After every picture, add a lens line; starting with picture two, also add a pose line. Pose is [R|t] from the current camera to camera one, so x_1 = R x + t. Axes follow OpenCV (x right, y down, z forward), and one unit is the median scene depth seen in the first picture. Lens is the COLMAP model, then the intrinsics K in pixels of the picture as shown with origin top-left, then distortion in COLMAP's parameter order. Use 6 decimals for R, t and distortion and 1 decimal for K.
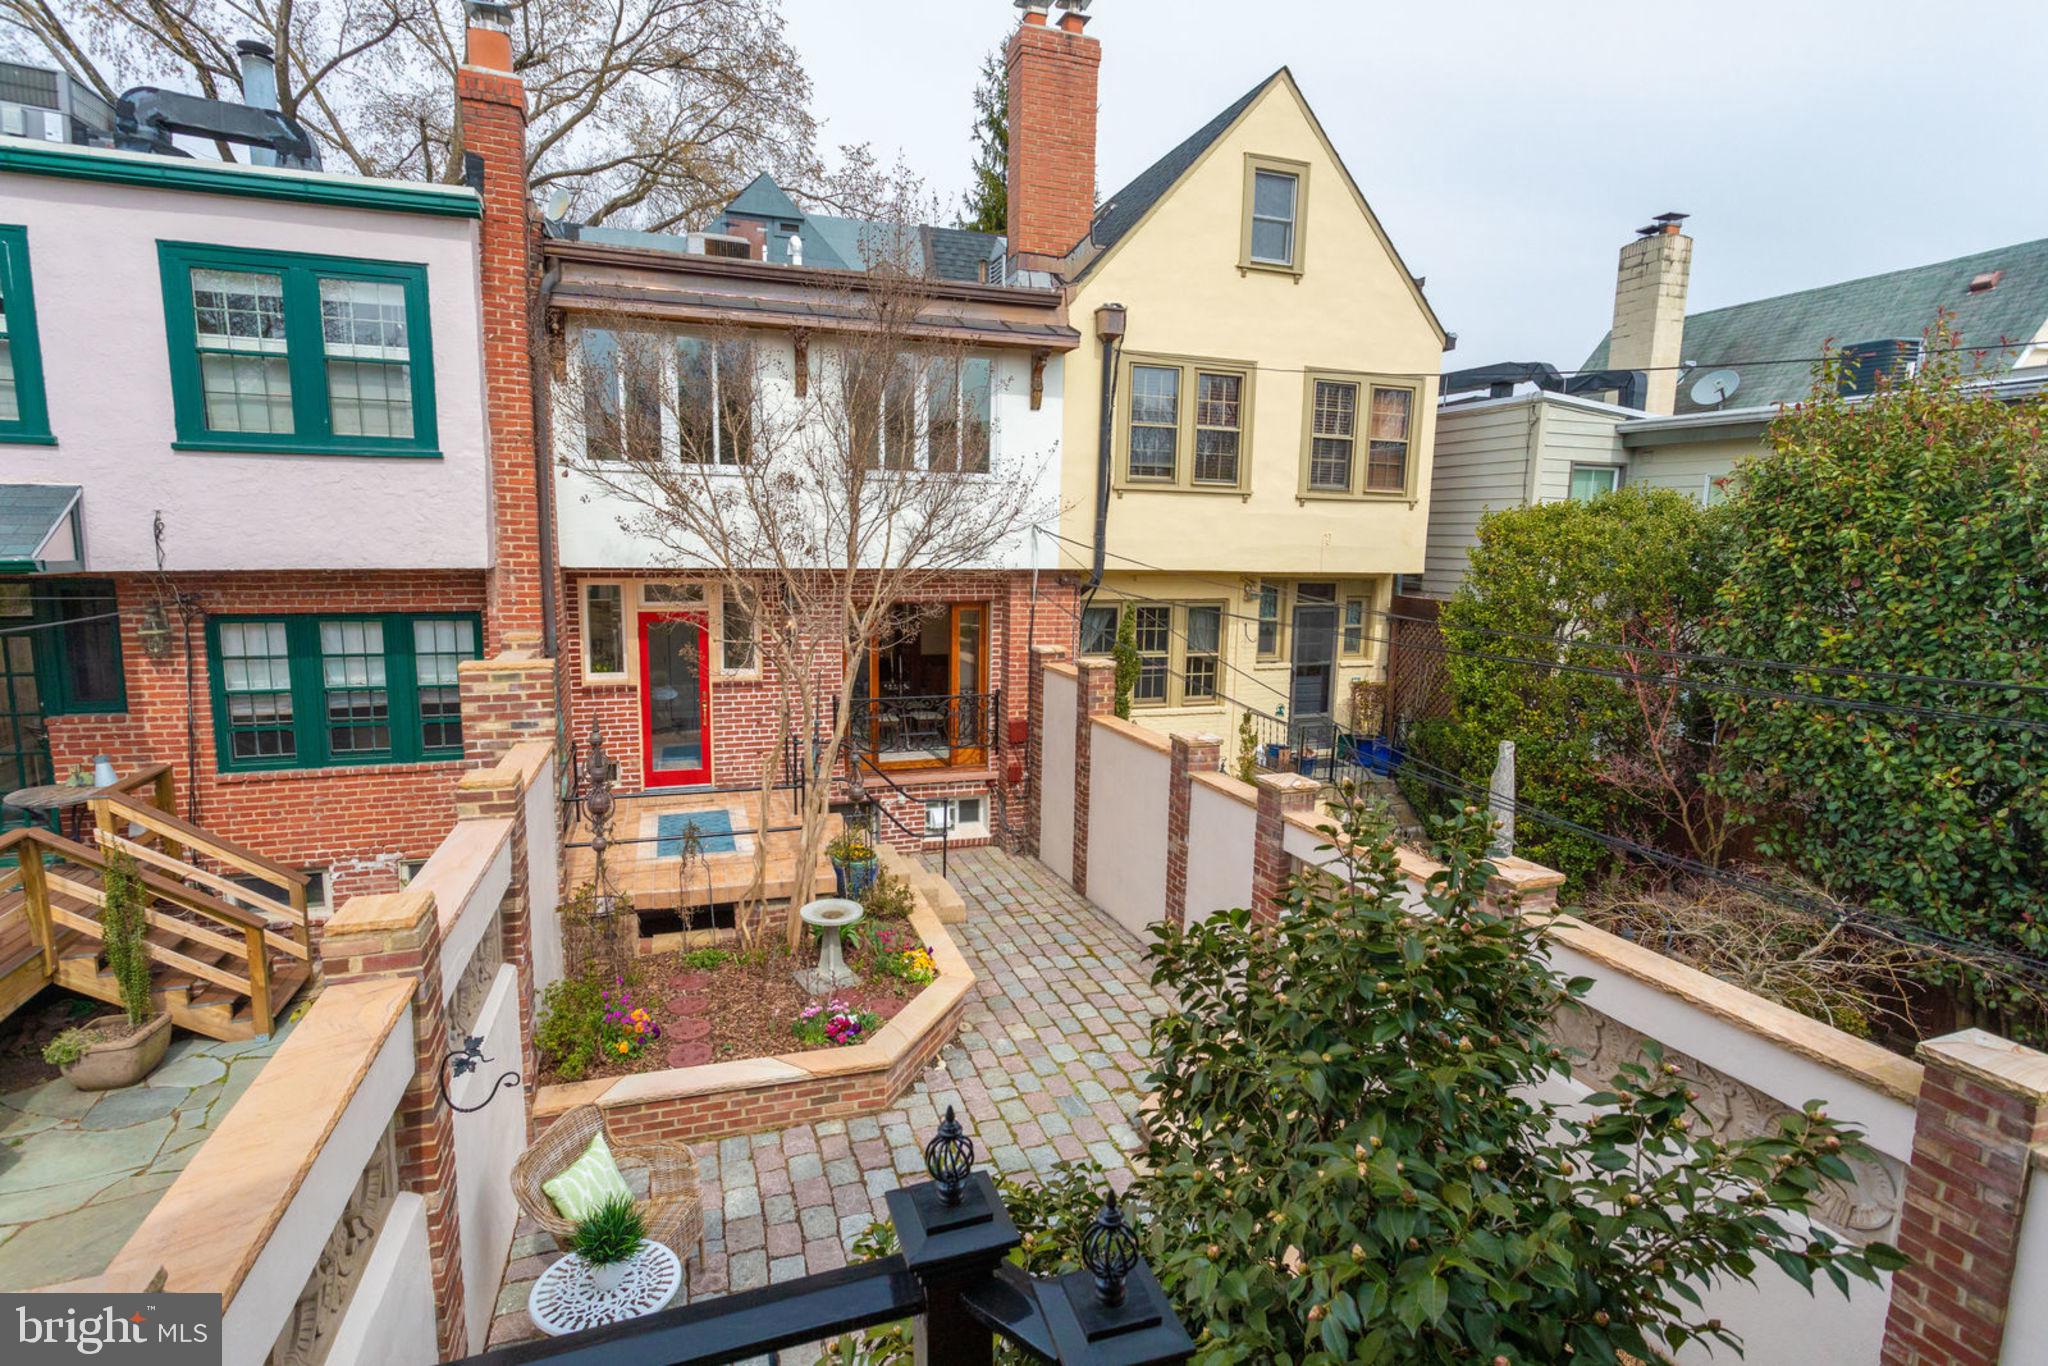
lens RADIAL K [[998.7, 0, 1025.8], [0, 998.7, 686.2], [0, 0, 1]] dist [0.002058, 0.003508]
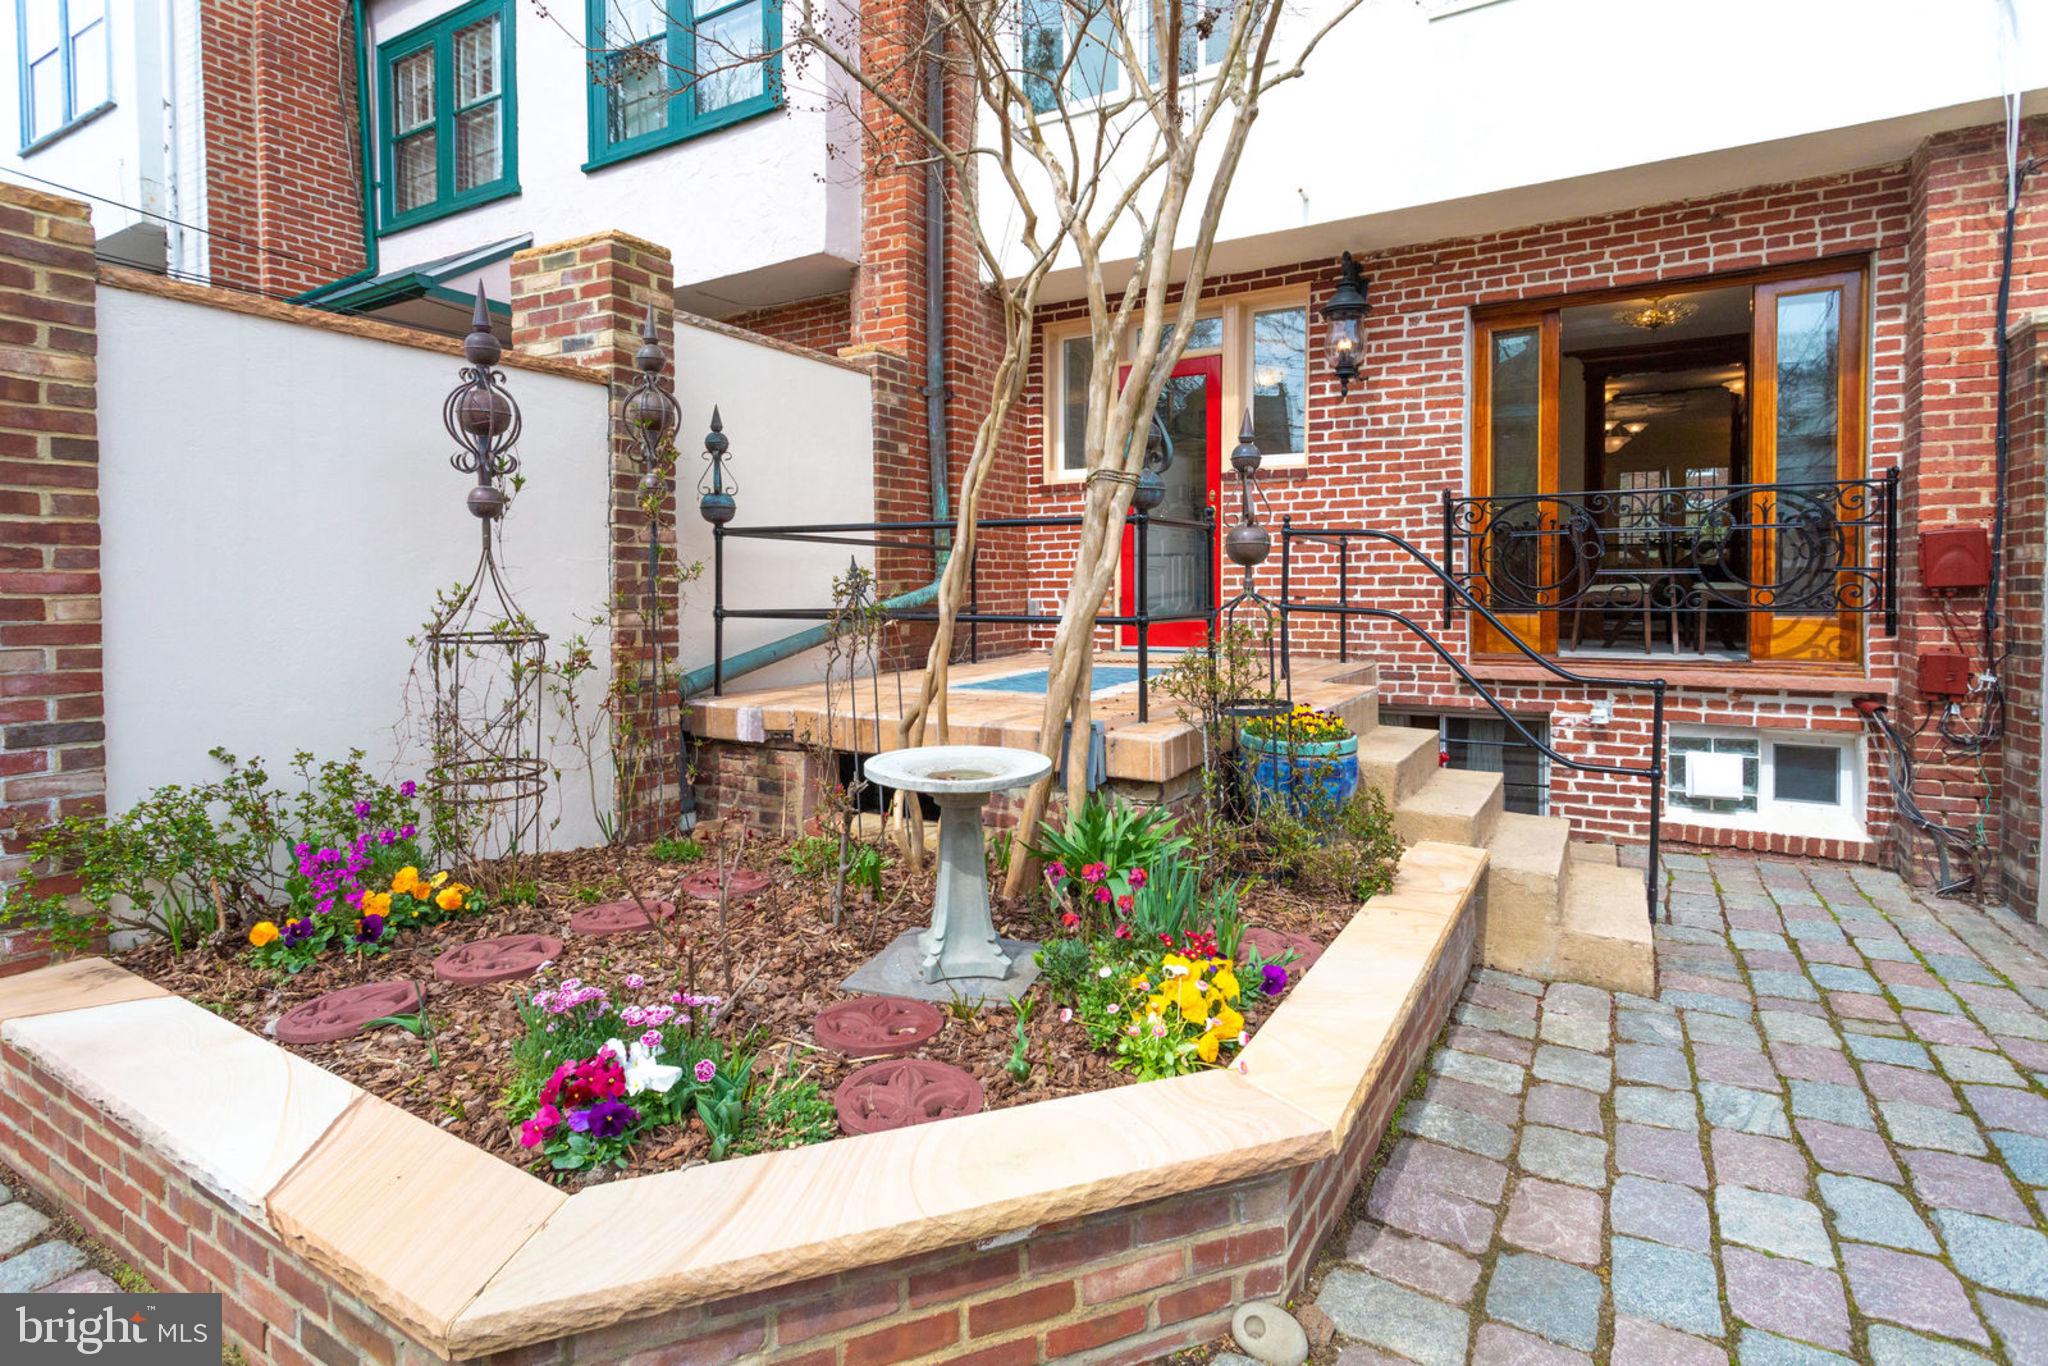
lens RADIAL K [[998.7, 0, 1020.3], [0, 998.7, 601.0], [0, 0, 1]] dist [0.002058, 0.003508]
pose [[0.646157, -0.015002, -0.763057, 0.051432], [-0.086924, 0.991854, -0.093108, 0.123536], [0.758238, 0.126491, 0.639590, 0.490312]]
